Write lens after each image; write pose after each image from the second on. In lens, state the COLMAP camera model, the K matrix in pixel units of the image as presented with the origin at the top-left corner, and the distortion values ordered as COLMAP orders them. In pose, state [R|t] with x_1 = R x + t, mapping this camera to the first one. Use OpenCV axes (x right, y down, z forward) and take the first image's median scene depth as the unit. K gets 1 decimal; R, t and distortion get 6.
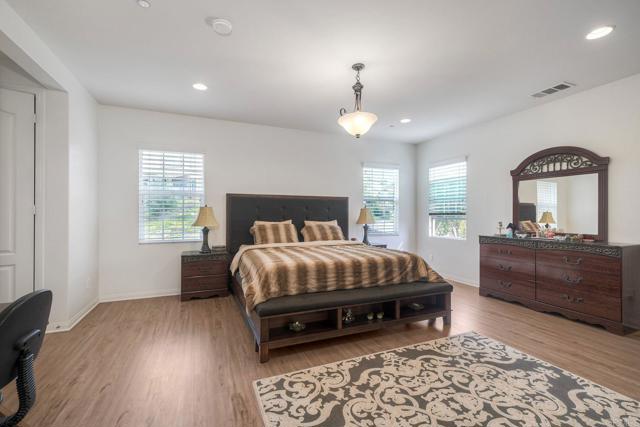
lens RADIAL K [[285.1, 0, 320.2], [0, 285.1, 212.6], [0, 0, 1]] dist [0.002375, 0.000046]
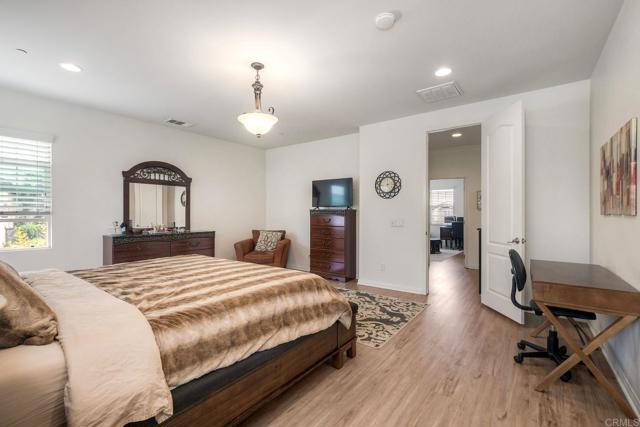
lens RADIAL K [[285.1, 0, 320.2], [0, 285.1, 212.6], [0, 0, 1]] dist [0.002375, 0.000046]
pose [[-0.505581, 0.000334, 0.862779, -0.832329], [-0.003636, 0.999990, -0.002518, 0.002967], [-0.862771, -0.004410, -0.505575, 1.306529]]
